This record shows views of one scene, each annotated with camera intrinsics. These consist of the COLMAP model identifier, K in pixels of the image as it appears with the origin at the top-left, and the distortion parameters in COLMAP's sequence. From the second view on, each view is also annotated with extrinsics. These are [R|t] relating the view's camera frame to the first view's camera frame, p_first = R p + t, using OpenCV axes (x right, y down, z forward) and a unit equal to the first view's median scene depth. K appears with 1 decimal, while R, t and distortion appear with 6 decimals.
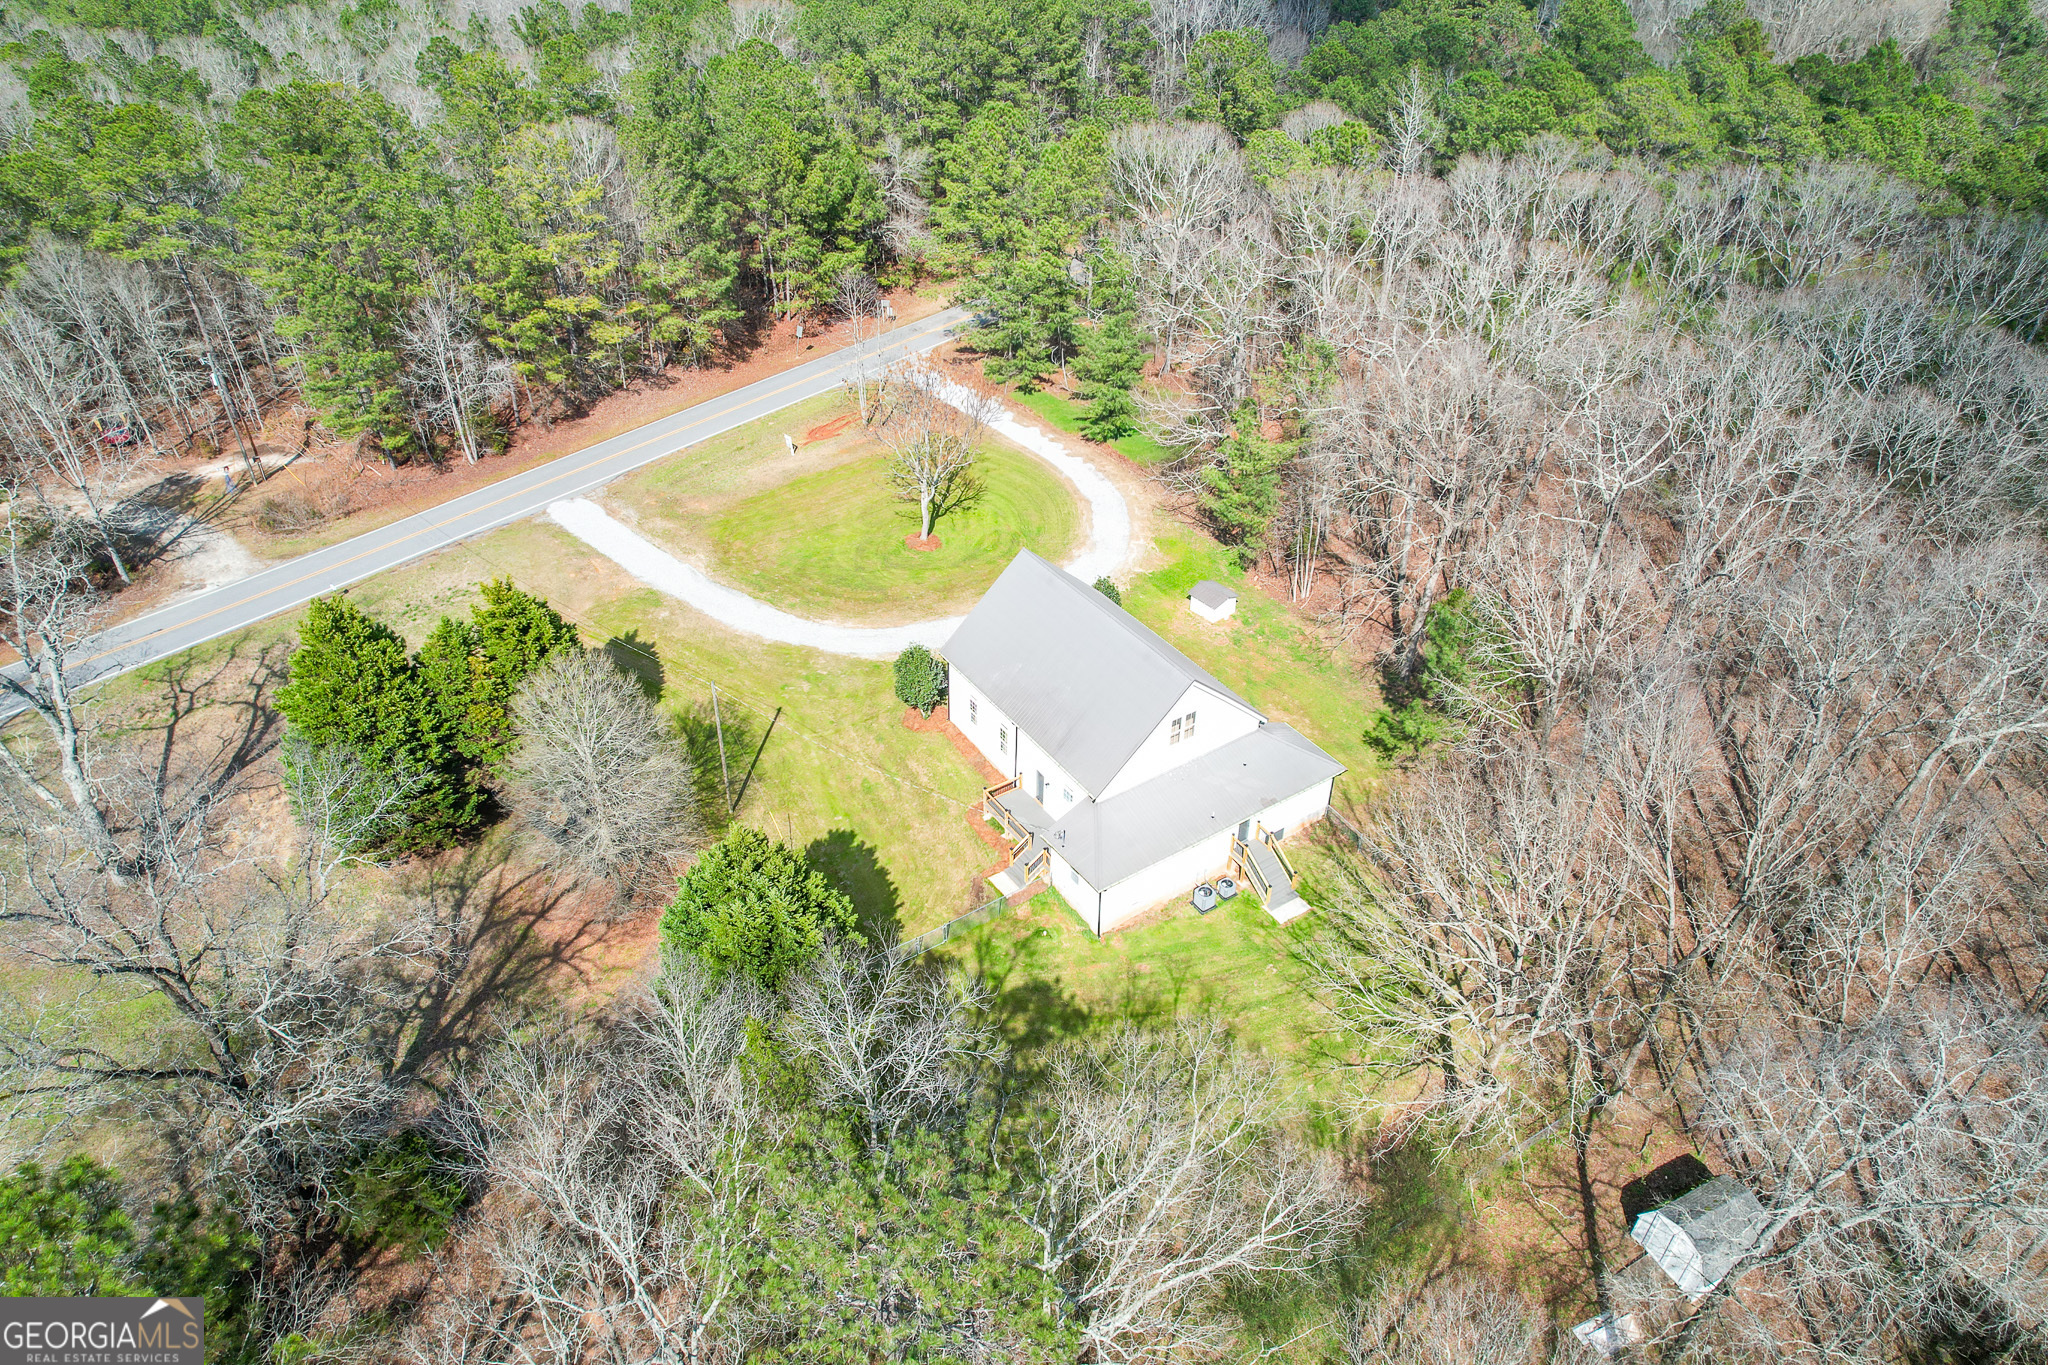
lens RADIAL K [[1311.4, 0, 1026.5], [0, 1311.4, 677.4], [0, 0, 1]] dist [-0.066367, 0.058457]
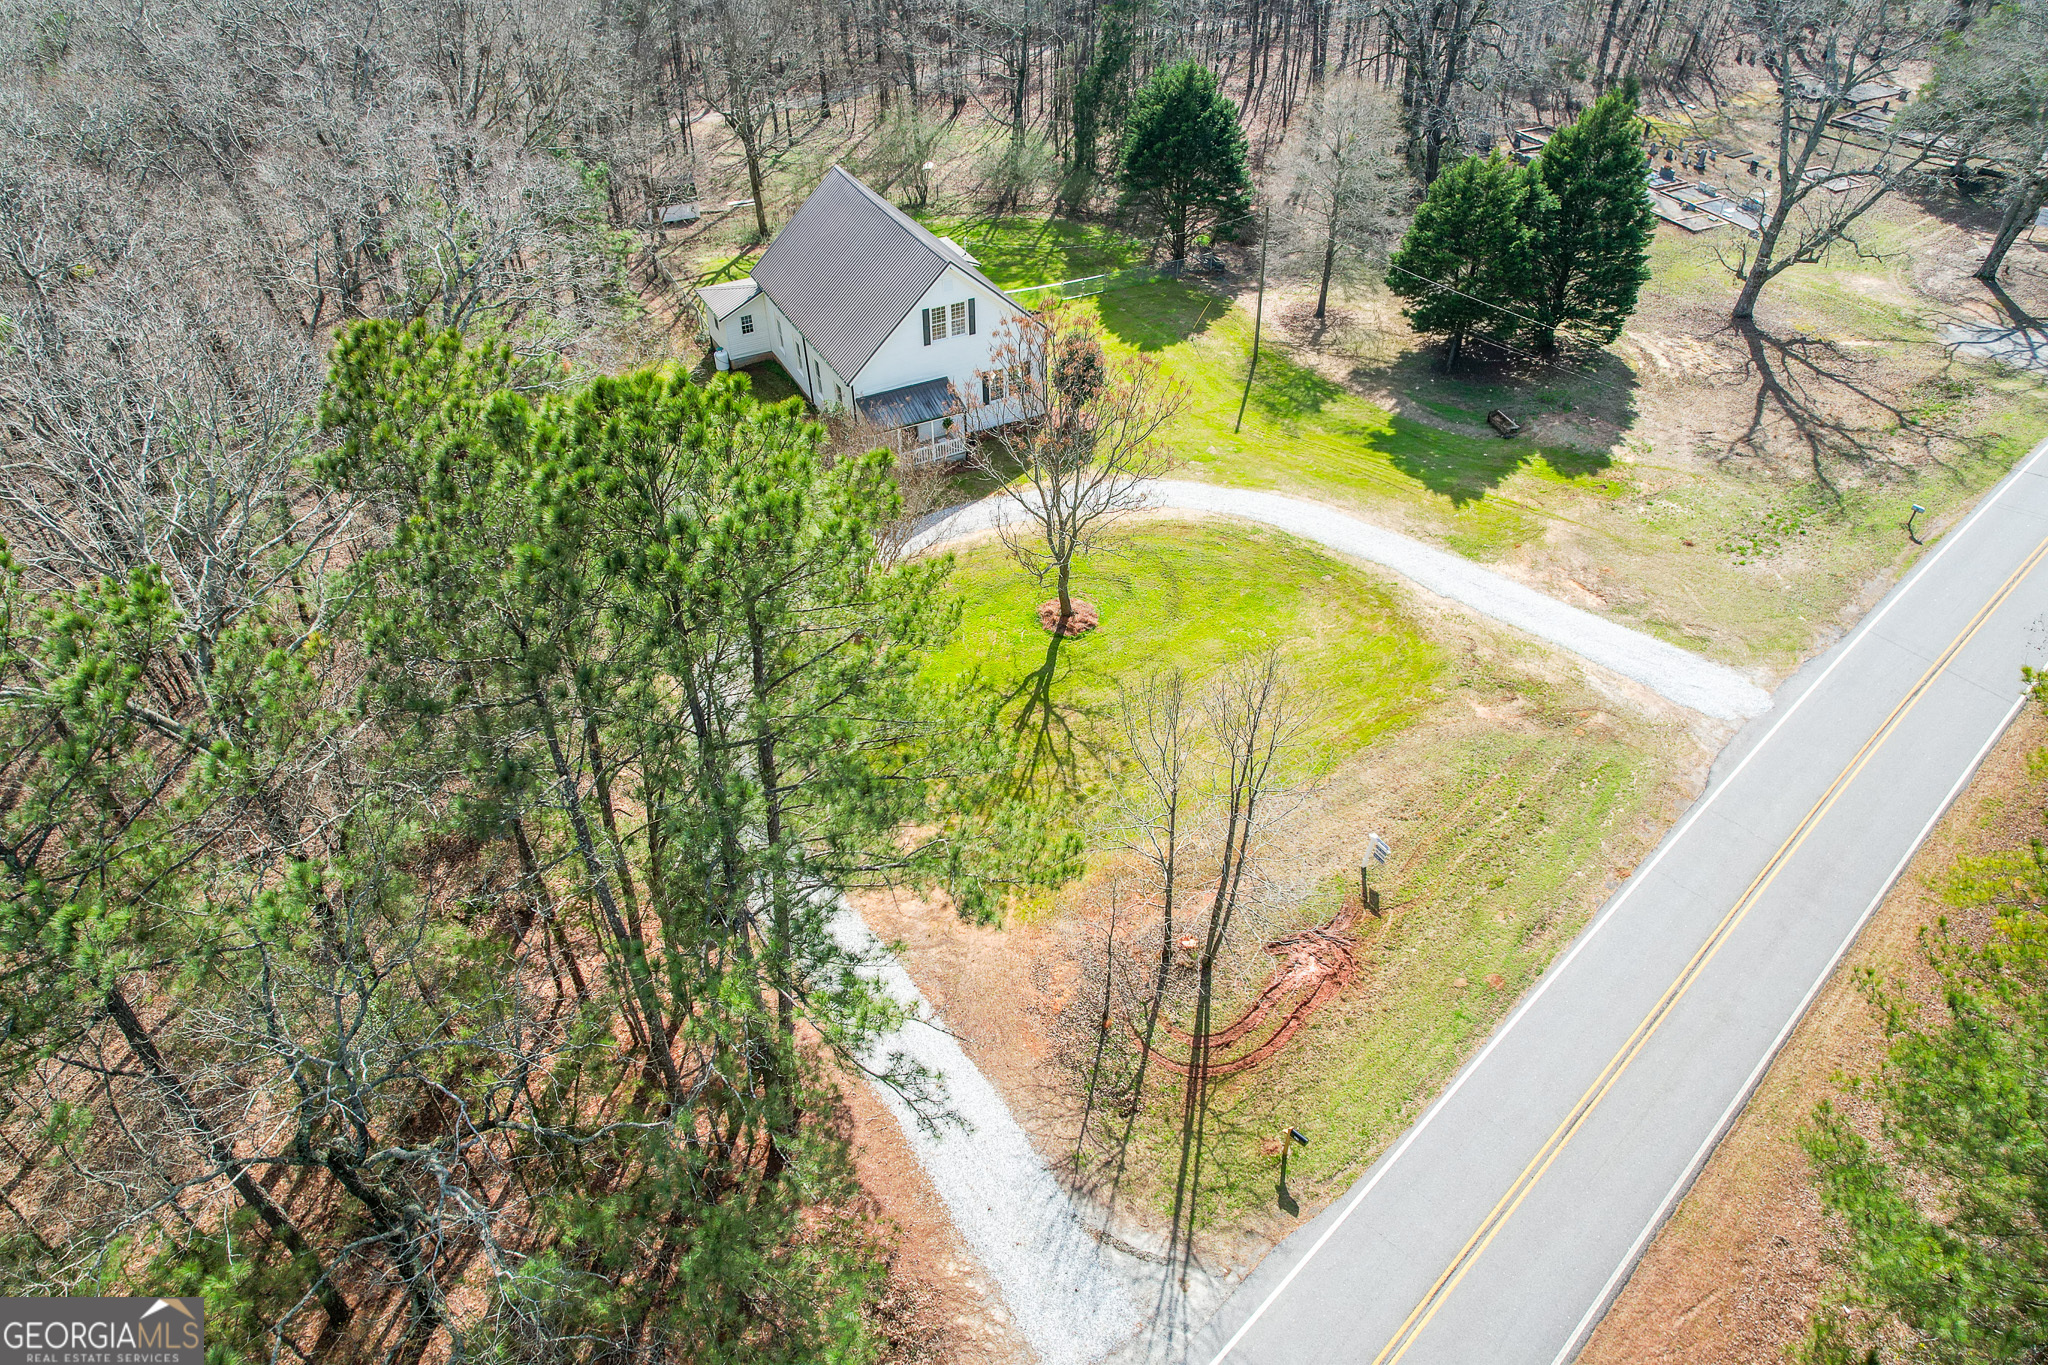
lens RADIAL K [[1311.4, 0, 1024.7], [0, 1311.4, 667.3], [0, 0, 1]] dist [-0.066367, 0.058457]
pose [[-0.994198, -0.067692, 0.083600, -0.123345], [0.064319, 0.248854, 0.966403, -0.756182], [-0.086222, 0.966173, -0.243056, 1.305113]]
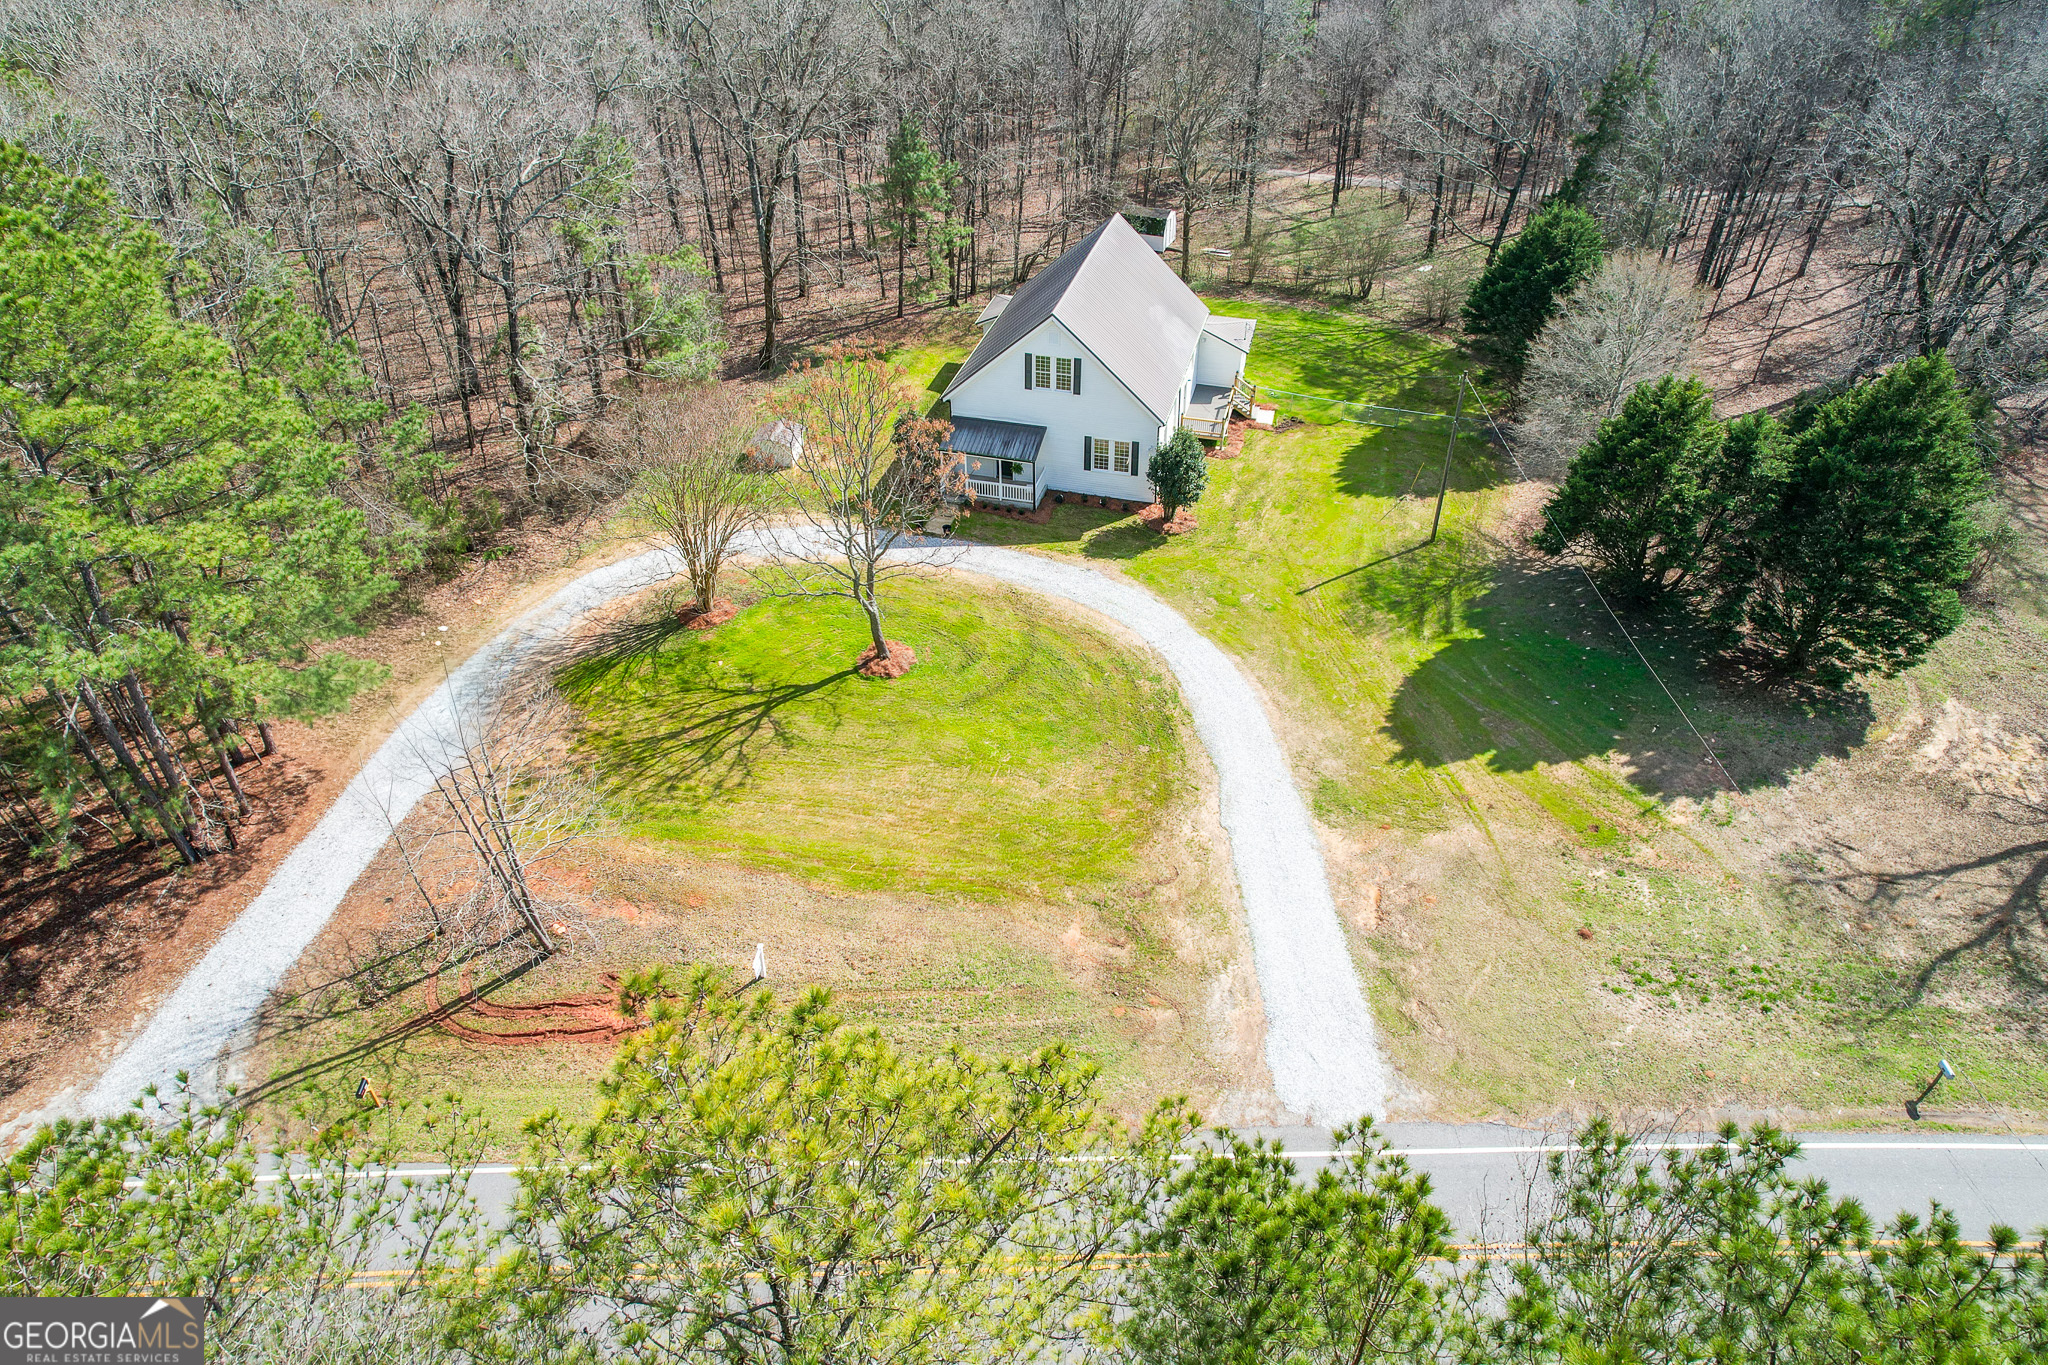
lens RADIAL K [[1311.4, 0, 1029.4], [0, 1311.4, 669.3], [0, 0, 1]] dist [-0.066367, 0.058457]
pose [[-0.665605, -0.456028, 0.590769, -0.531231], [0.434043, 0.407404, 0.803510, -0.616590], [-0.607105, 0.791240, -0.073235, 1.124264]]
